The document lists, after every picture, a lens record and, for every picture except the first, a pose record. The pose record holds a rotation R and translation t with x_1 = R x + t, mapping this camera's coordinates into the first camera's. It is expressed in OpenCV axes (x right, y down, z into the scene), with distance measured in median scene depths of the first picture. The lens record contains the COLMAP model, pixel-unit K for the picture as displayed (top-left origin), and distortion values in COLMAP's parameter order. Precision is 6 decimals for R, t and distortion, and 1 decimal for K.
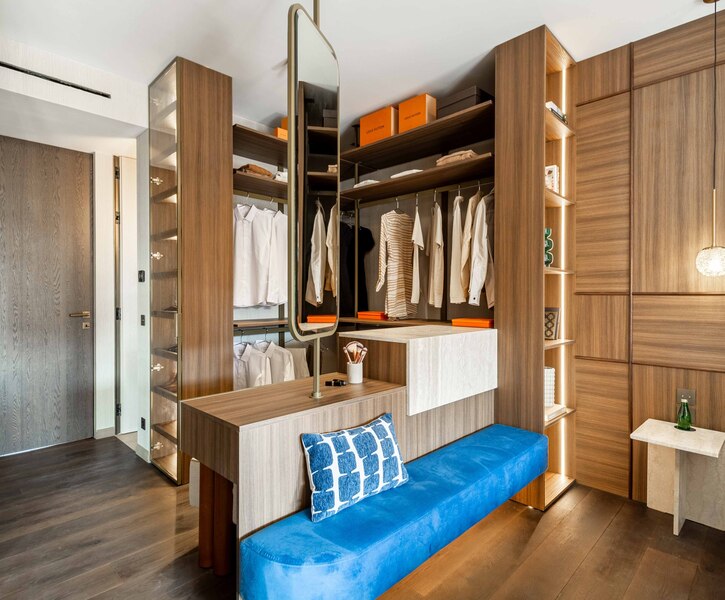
lens RADIAL K [[422.8, 0, 357.6], [0, 422.8, 300.5], [0, 0, 1]] dist [0.030810, 0.000759]
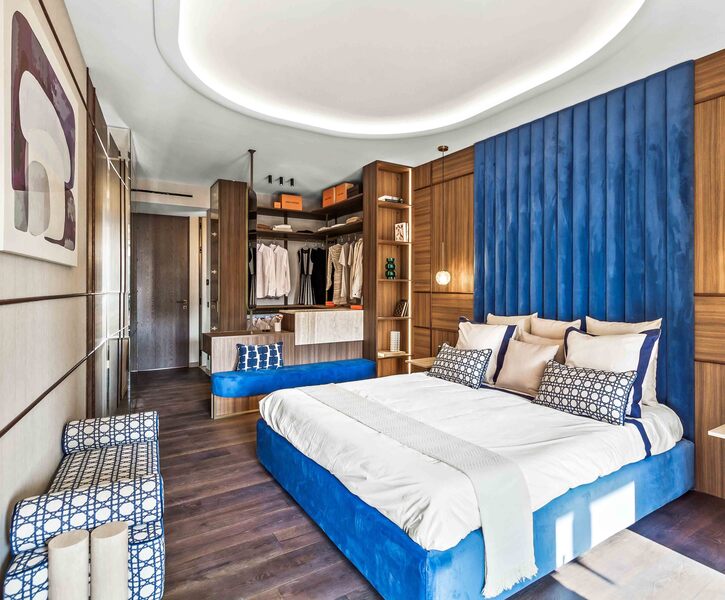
lens RADIAL K [[422.8, 0, 367.0], [0, 422.8, 295.4], [0, 0, 1]] dist [0.030810, 0.000759]
pose [[0.974333, 0.006267, -0.225026, 0.733812], [-0.006136, 0.999980, 0.001281, -0.003387], [0.225029, 0.000133, 0.974352, -0.836813]]
